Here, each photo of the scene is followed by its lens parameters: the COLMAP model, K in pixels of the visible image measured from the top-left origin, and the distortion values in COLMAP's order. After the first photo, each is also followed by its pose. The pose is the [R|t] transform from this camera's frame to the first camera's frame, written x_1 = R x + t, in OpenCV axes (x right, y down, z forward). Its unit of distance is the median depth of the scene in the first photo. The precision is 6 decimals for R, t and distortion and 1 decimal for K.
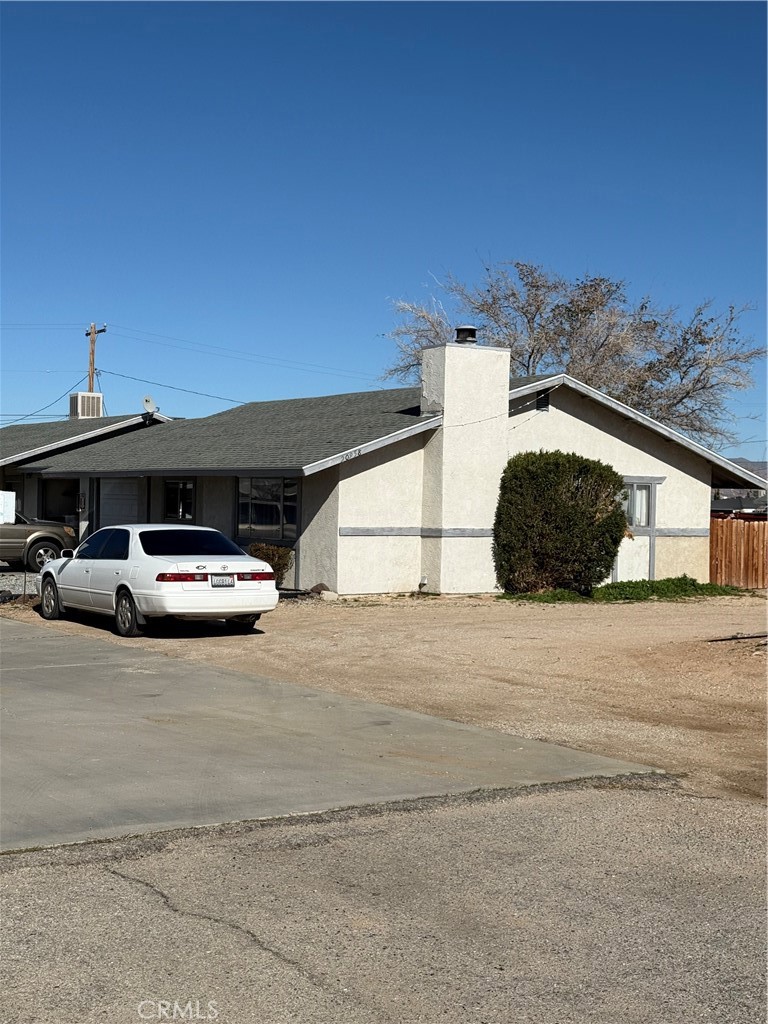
lens RADIAL K [[1420.4, 0, 374.1], [0, 1420.4, 511.2], [0, 0, 1]] dist [0.148020, 0.050989]
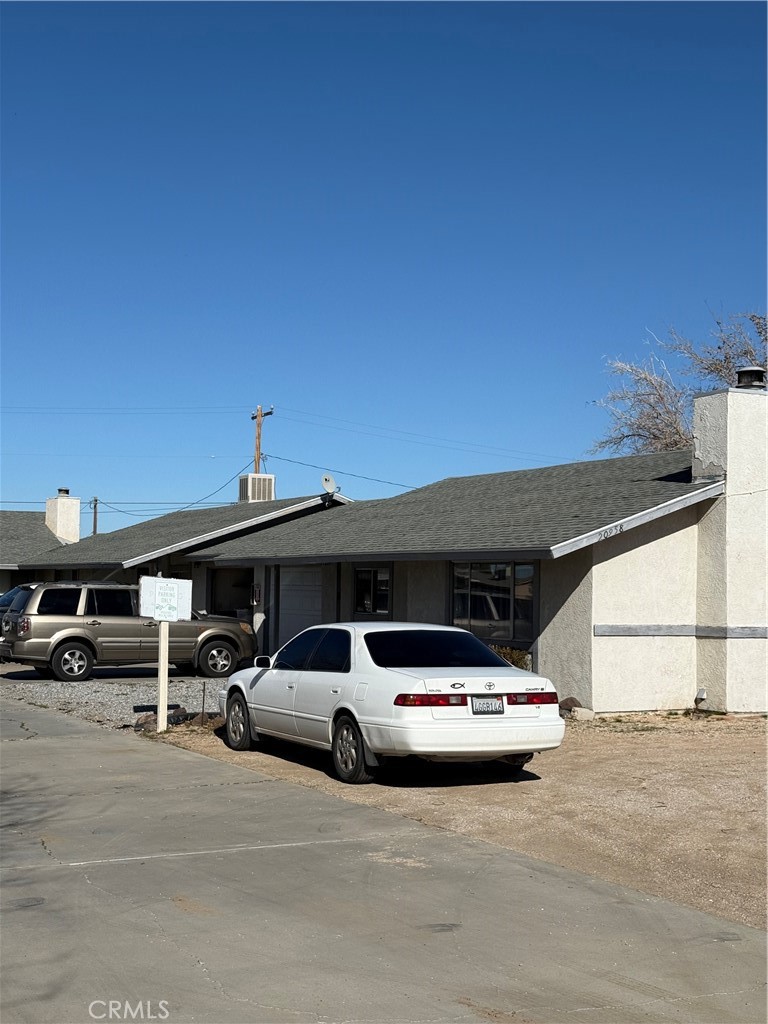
lens RADIAL K [[1424.0, 0, 381.3], [0, 1424.0, 515.3], [0, 0, 1]] dist [0.150219, -0.027828]
pose [[0.994936, -0.007778, -0.100208, -0.058933], [0.001534, 0.998060, -0.062234, -0.000051], [0.100498, 0.061765, 0.993018, 0.200118]]
